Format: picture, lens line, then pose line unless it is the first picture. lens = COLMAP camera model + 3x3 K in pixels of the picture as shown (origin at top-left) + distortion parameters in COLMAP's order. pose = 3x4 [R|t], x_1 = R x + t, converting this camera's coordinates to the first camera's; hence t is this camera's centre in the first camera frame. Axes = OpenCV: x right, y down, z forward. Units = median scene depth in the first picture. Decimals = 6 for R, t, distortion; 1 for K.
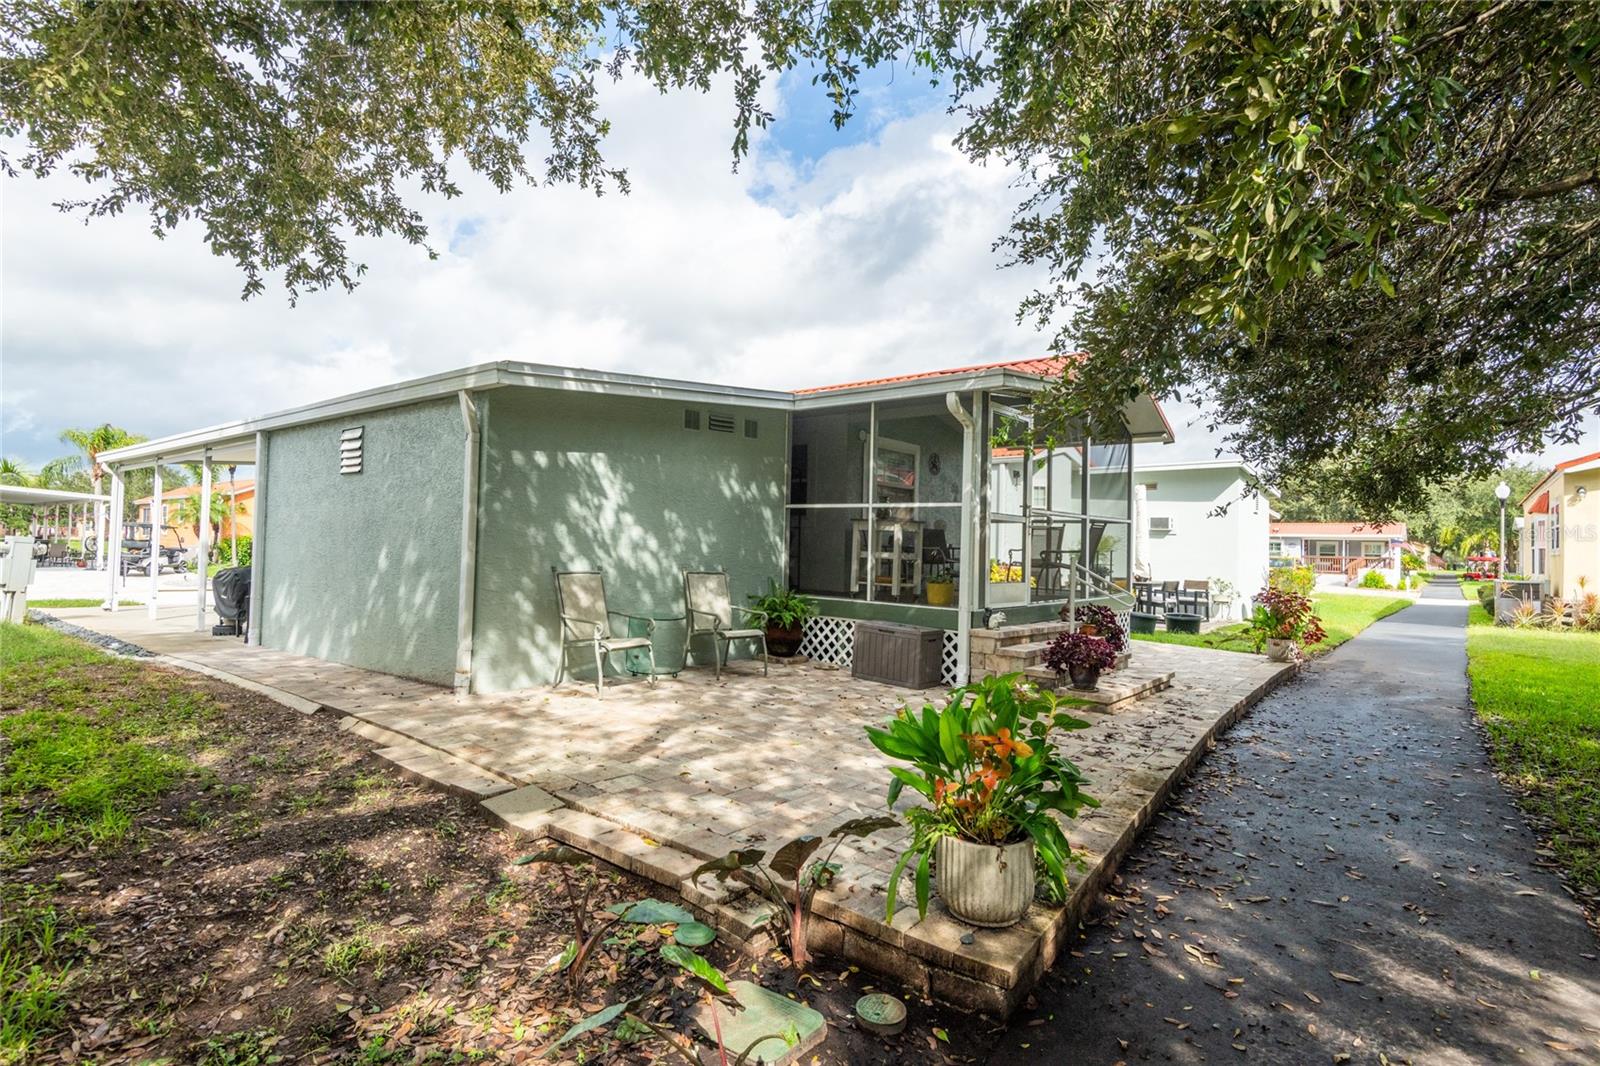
lens RADIAL K [[833.2, 0, 768.2], [0, 833.2, 507.8], [0, 0, 1]] dist [0.028231, -0.019412]
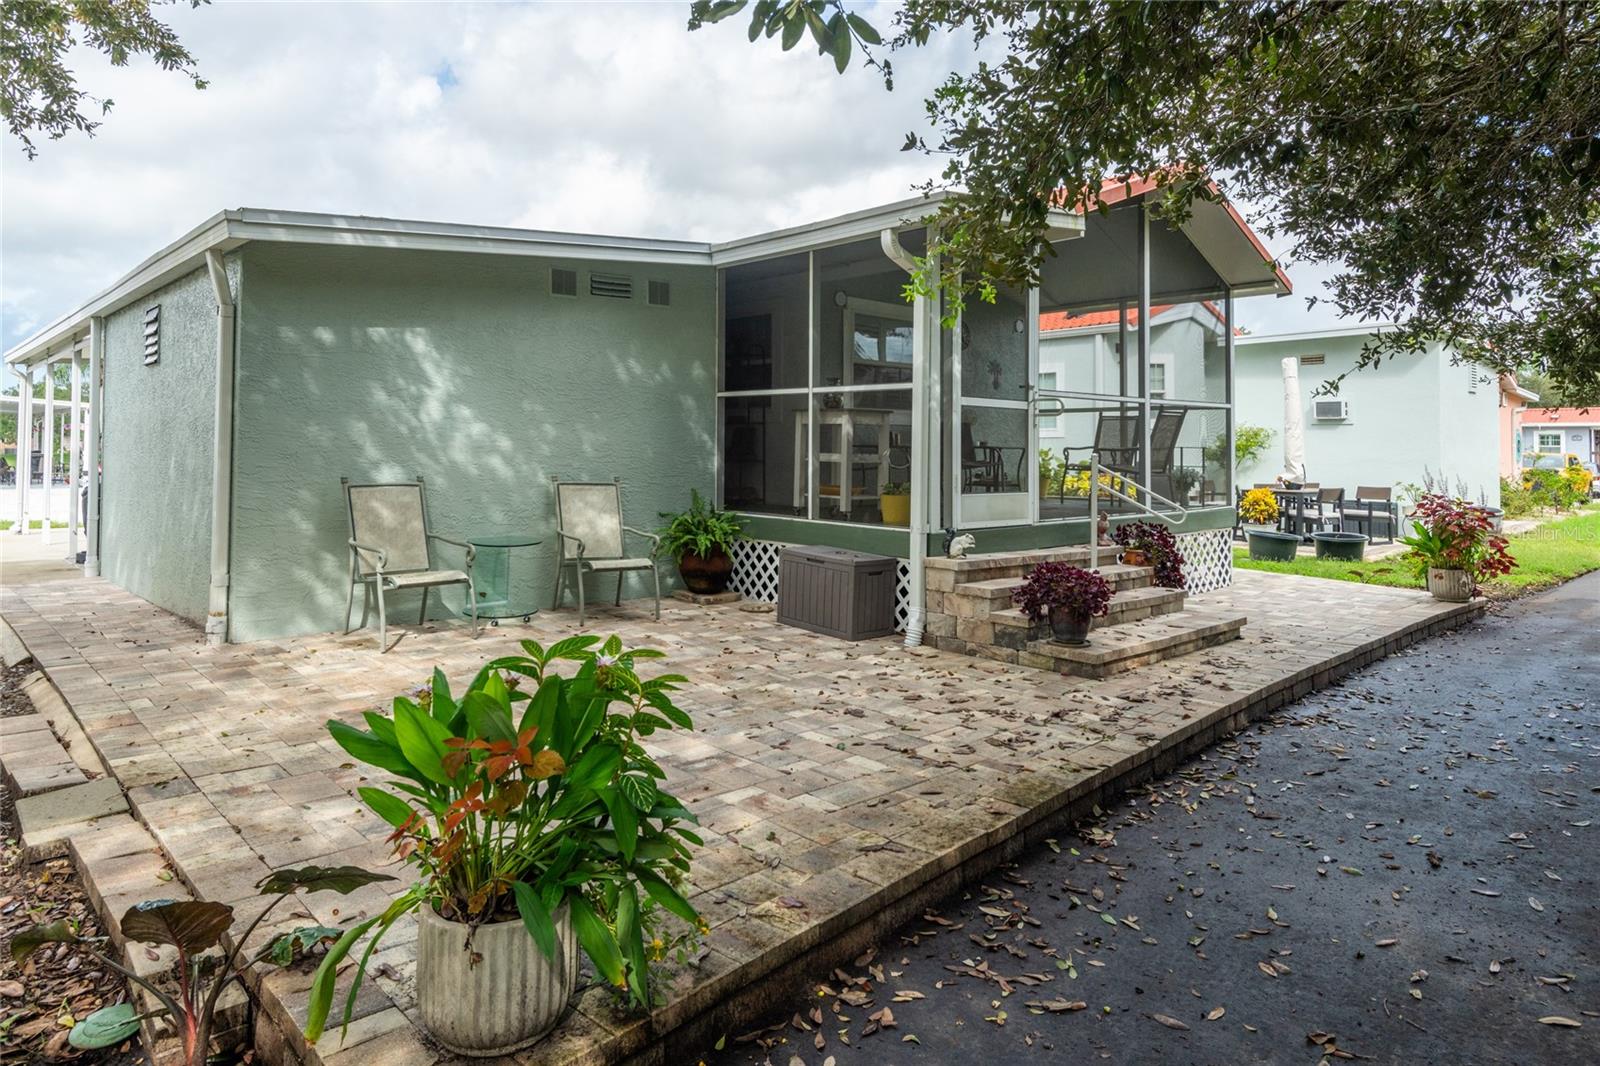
lens RADIAL K [[1006.2, 0, 797.7], [0, 1006.2, 402.9], [0, 0, 1]] dist [0.002928, -0.000351]
pose [[0.990582, -0.020890, -0.135315, 0.270686], [0.020532, 0.999781, -0.004043, 0.014219], [0.135370, 0.001227, 0.990794, 0.134562]]
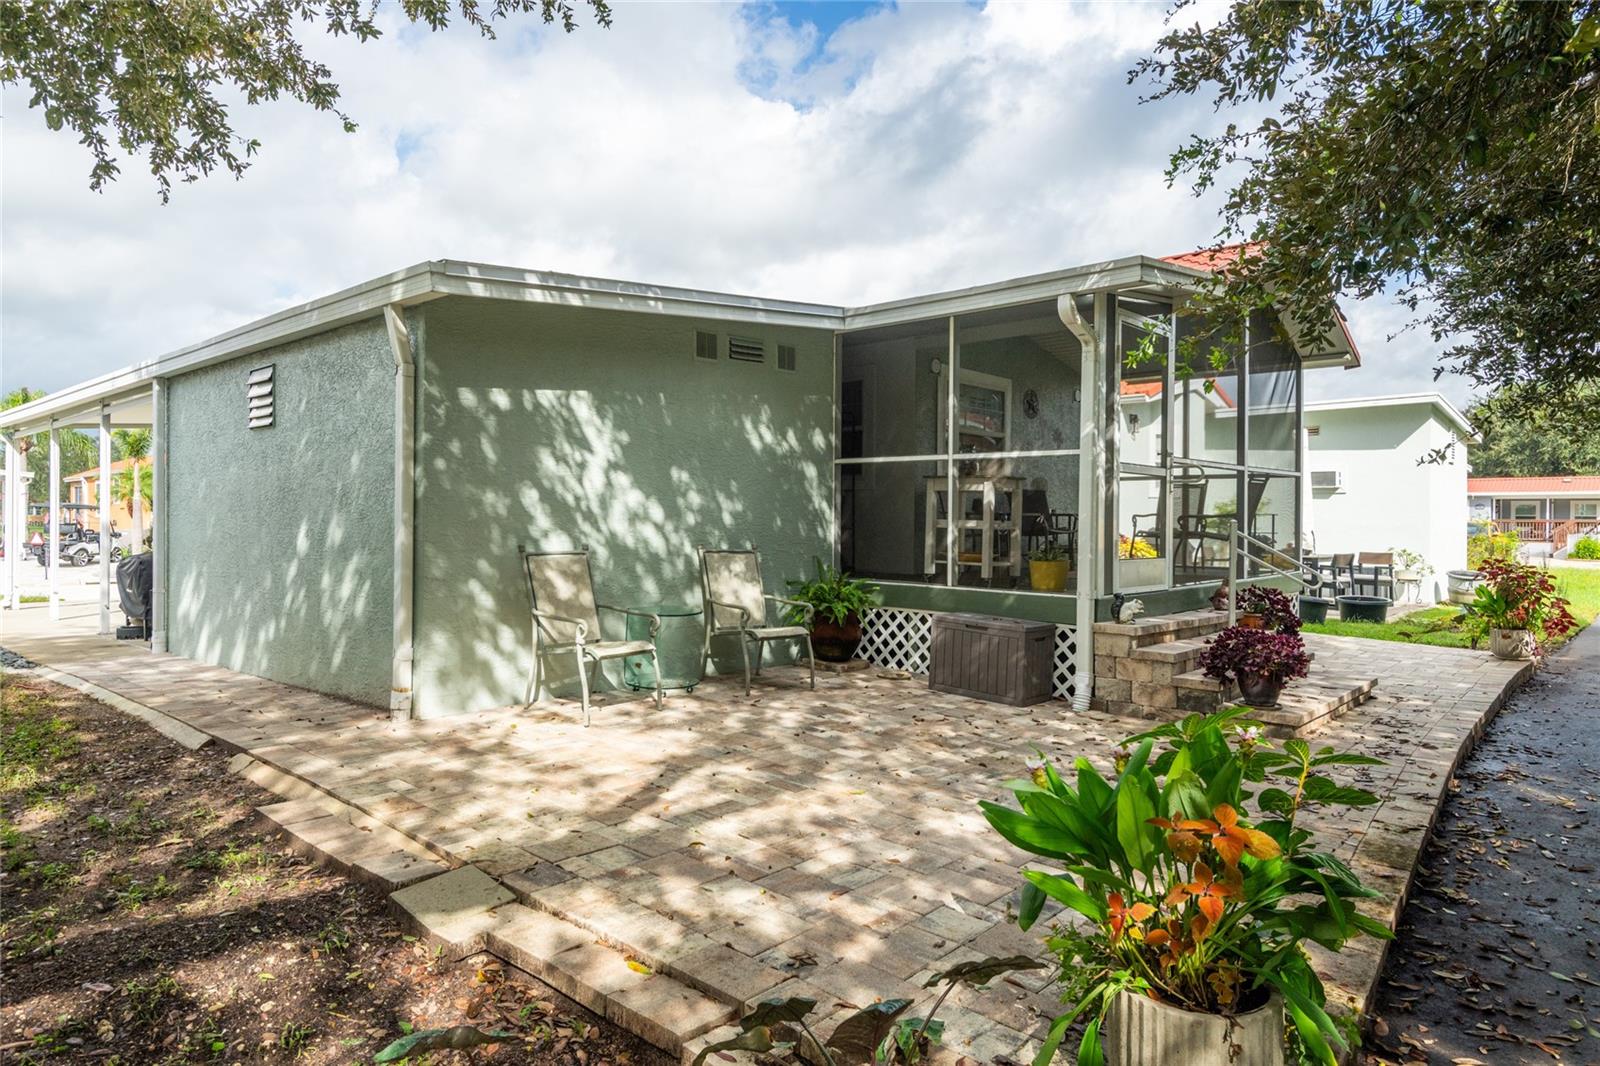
lens RADIAL K [[983.5, 0, 754.3], [0, 983.5, 508.0], [0, 0, 1]] dist [0.020306, -0.017543]
pose [[0.998107, -0.017702, -0.058899, -0.000067], [0.019586, 0.999310, 0.031568, 0.013277], [0.058299, -0.032662, 0.997765, 0.140763]]
